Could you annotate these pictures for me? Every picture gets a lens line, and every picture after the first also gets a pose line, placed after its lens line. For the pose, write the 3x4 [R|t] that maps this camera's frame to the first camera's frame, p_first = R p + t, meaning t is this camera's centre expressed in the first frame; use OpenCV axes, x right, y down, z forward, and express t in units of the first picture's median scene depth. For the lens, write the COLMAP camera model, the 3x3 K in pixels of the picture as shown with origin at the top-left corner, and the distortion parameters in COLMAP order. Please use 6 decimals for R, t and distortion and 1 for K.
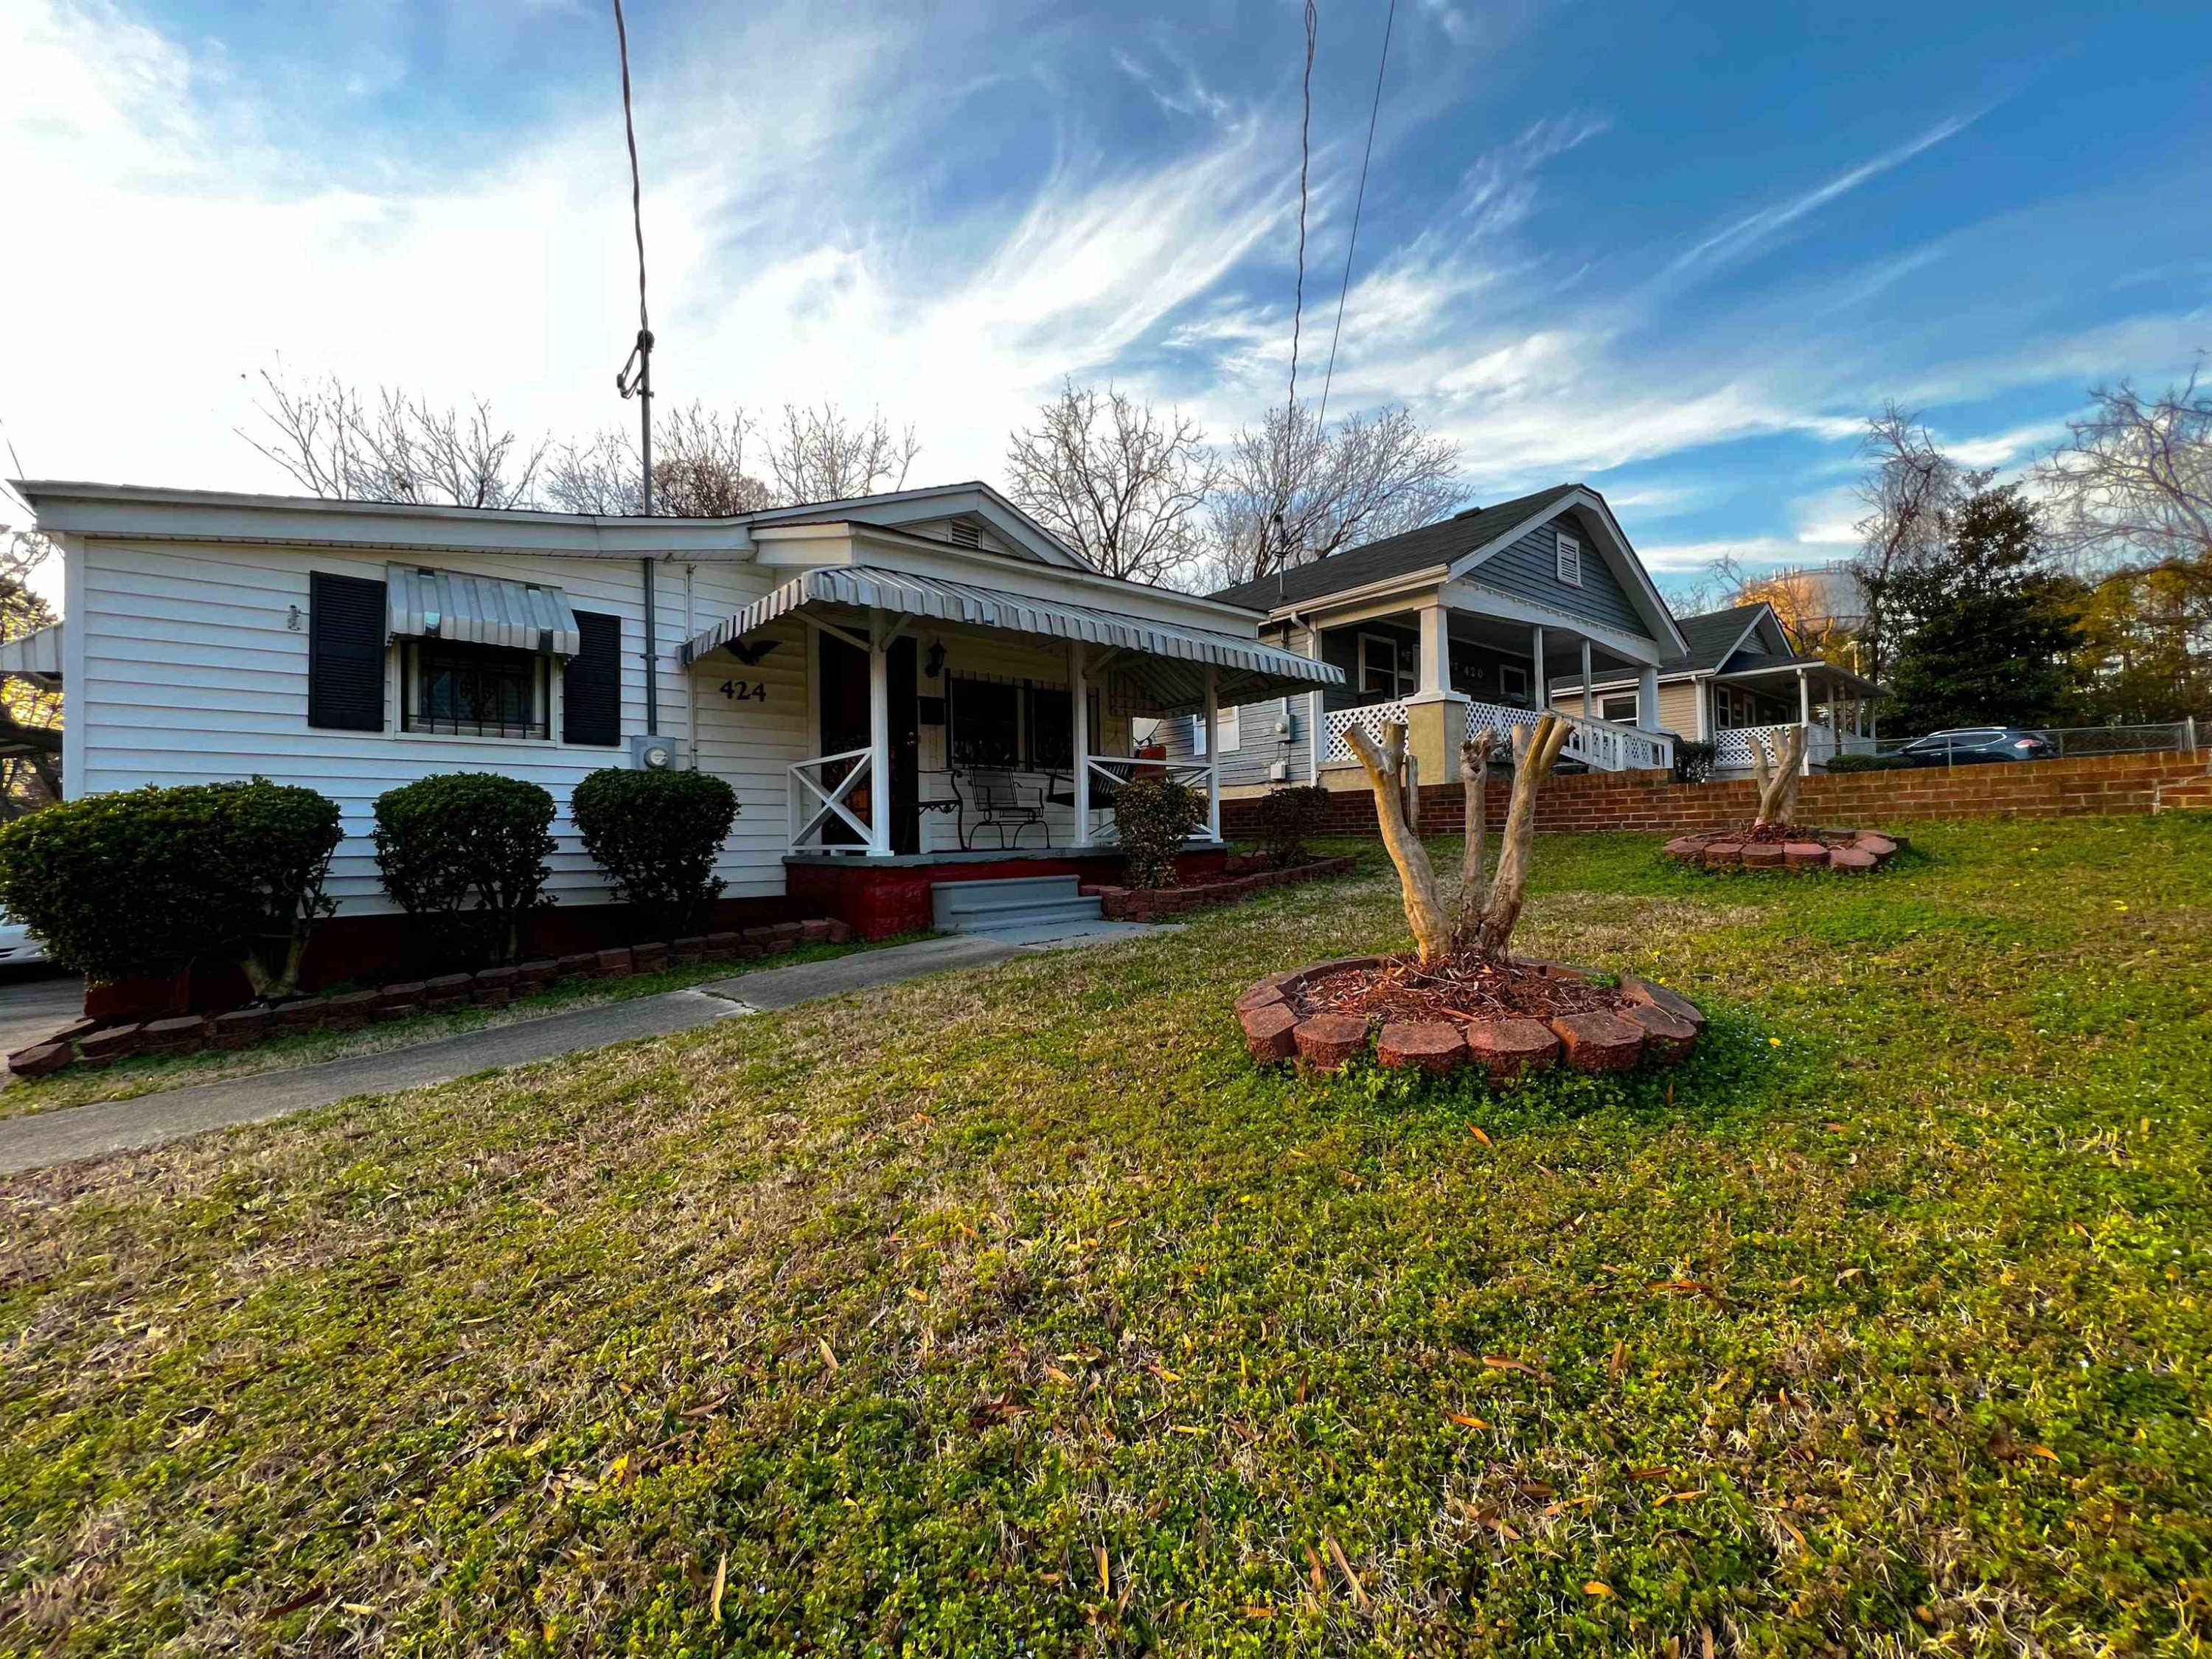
lens RADIAL K [[872.1, 0, 1106.0], [0, 872.1, 829.5], [0, 0, 1]] dist [0.001286, 0.000018]
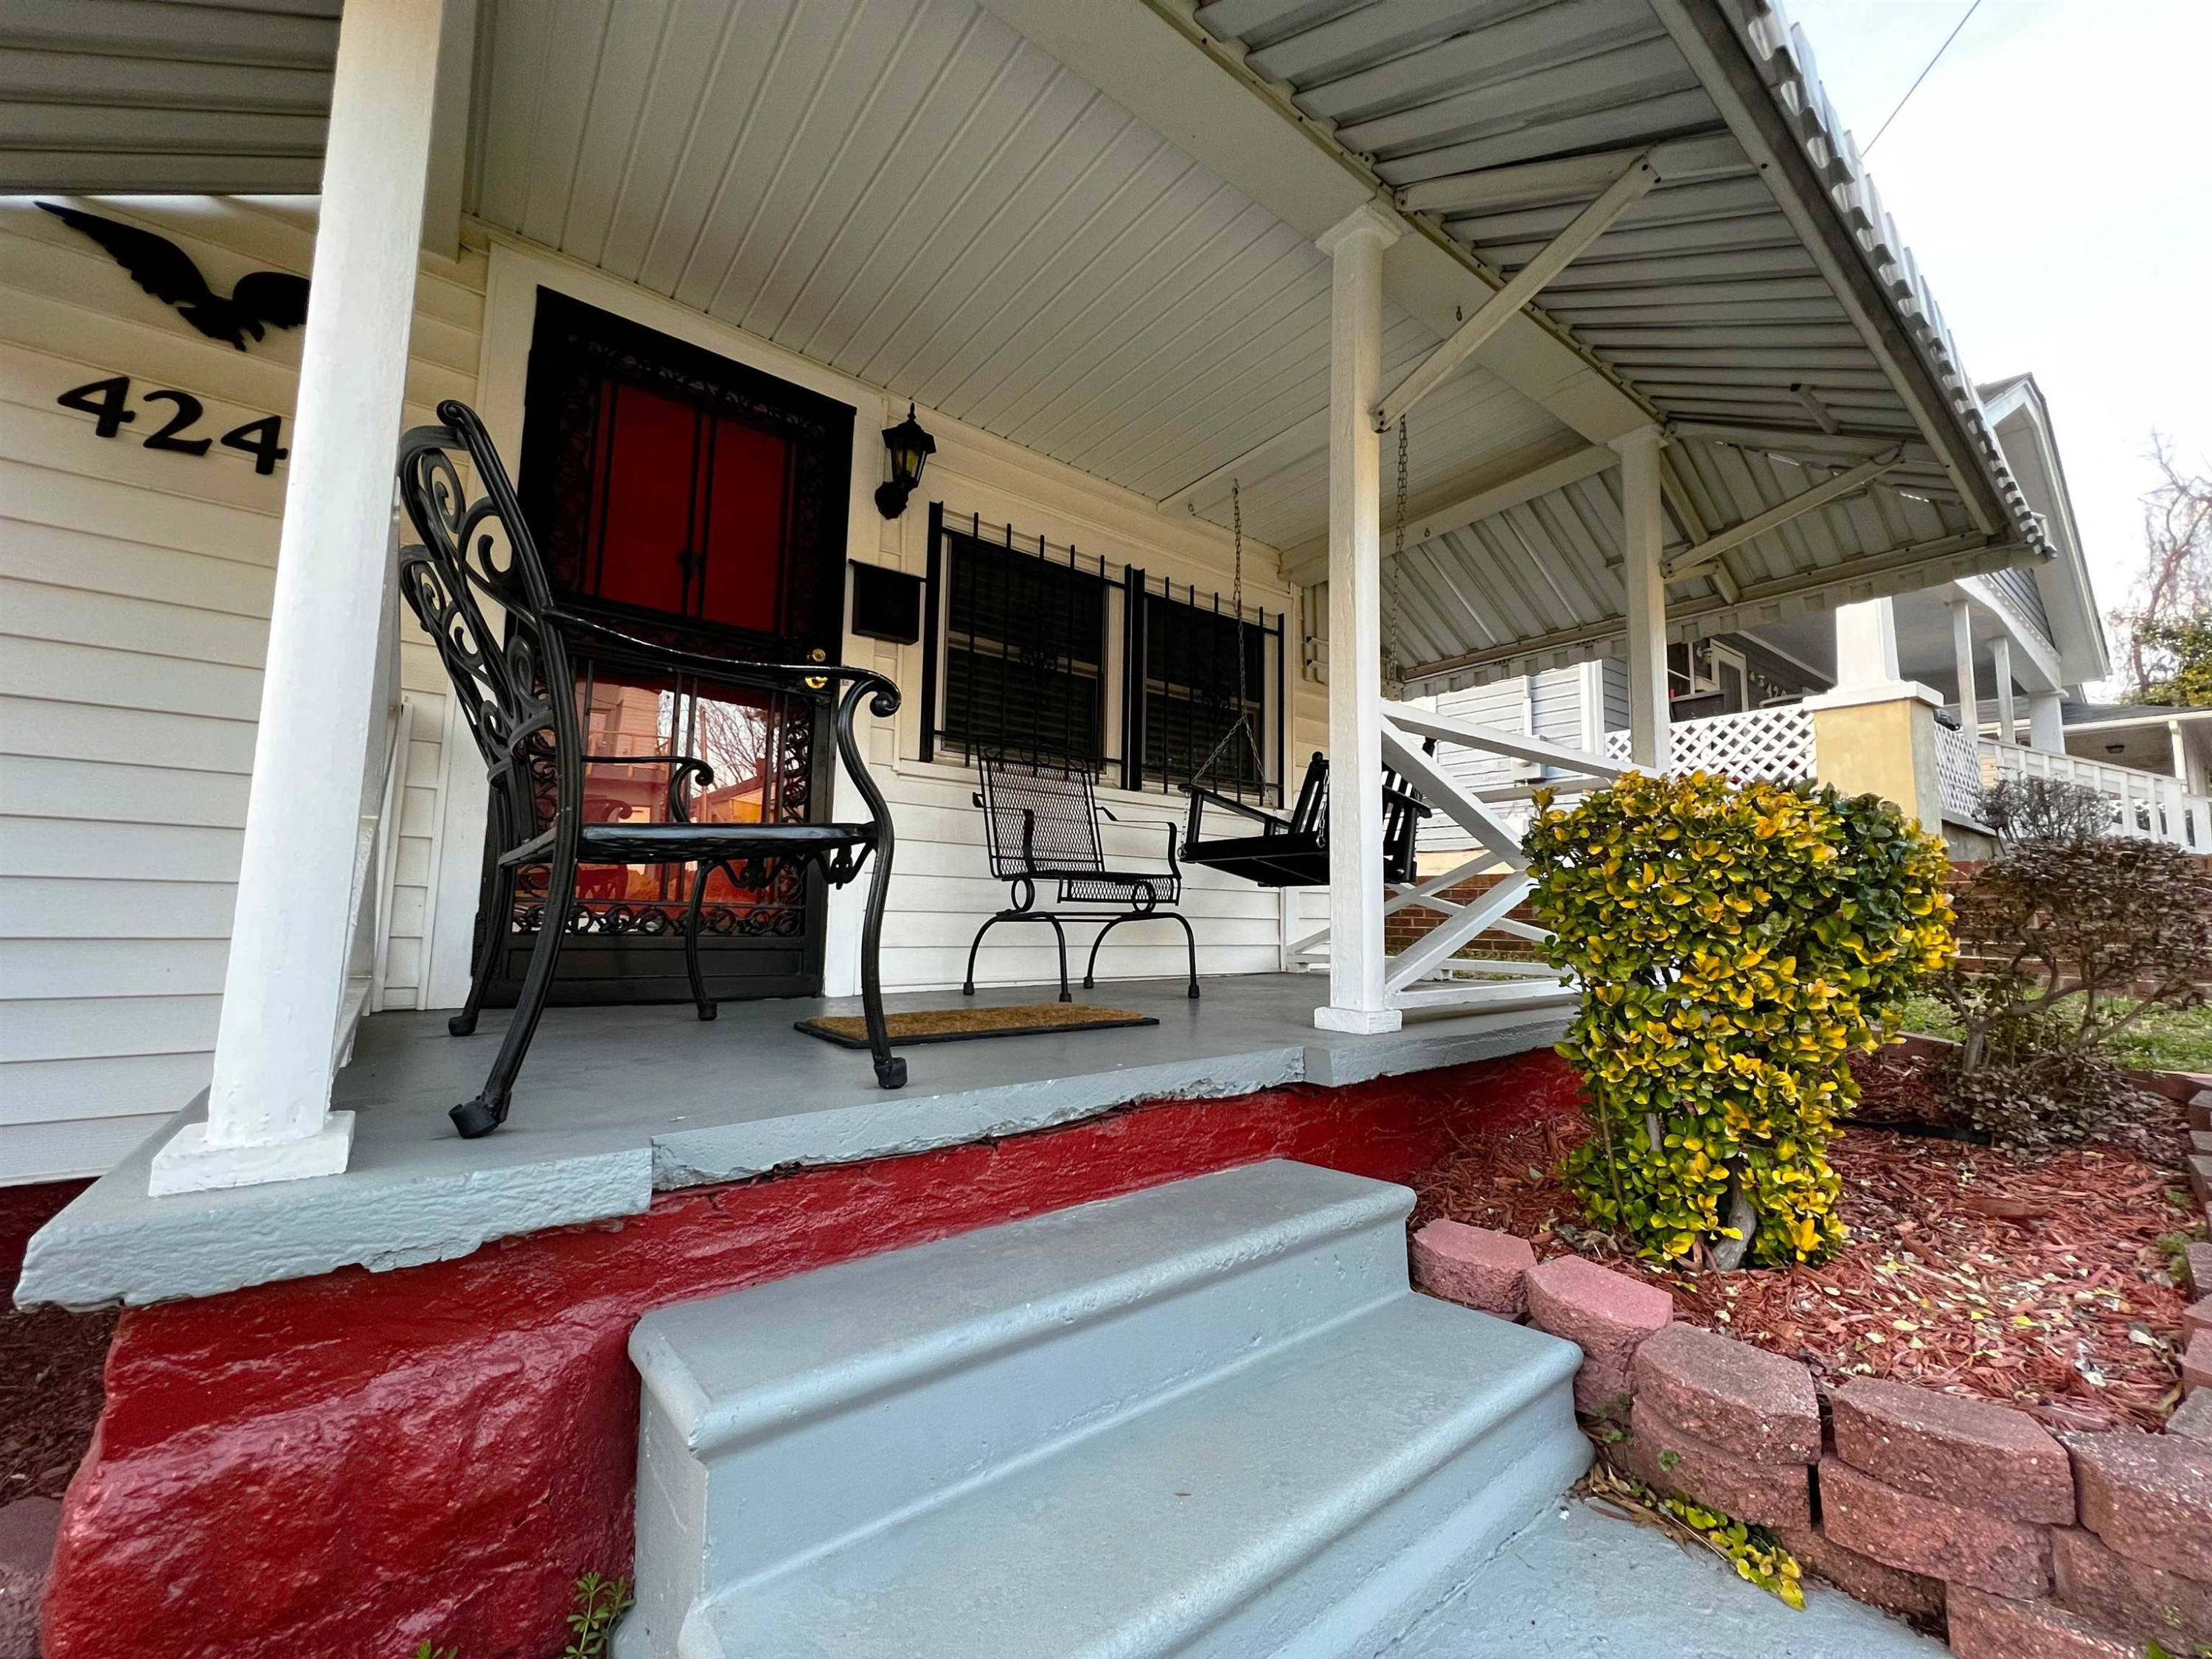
lens RADIAL K [[872.1, 0, 1106.0], [0, 872.1, 829.5], [0, 0, 1]] dist [0.001286, 0.000018]
pose [[0.997772, 0.034923, -0.056851, -0.102465], [-0.039319, 0.996166, -0.078145, -0.018658], [0.053904, 0.080206, 0.995320, 0.802114]]
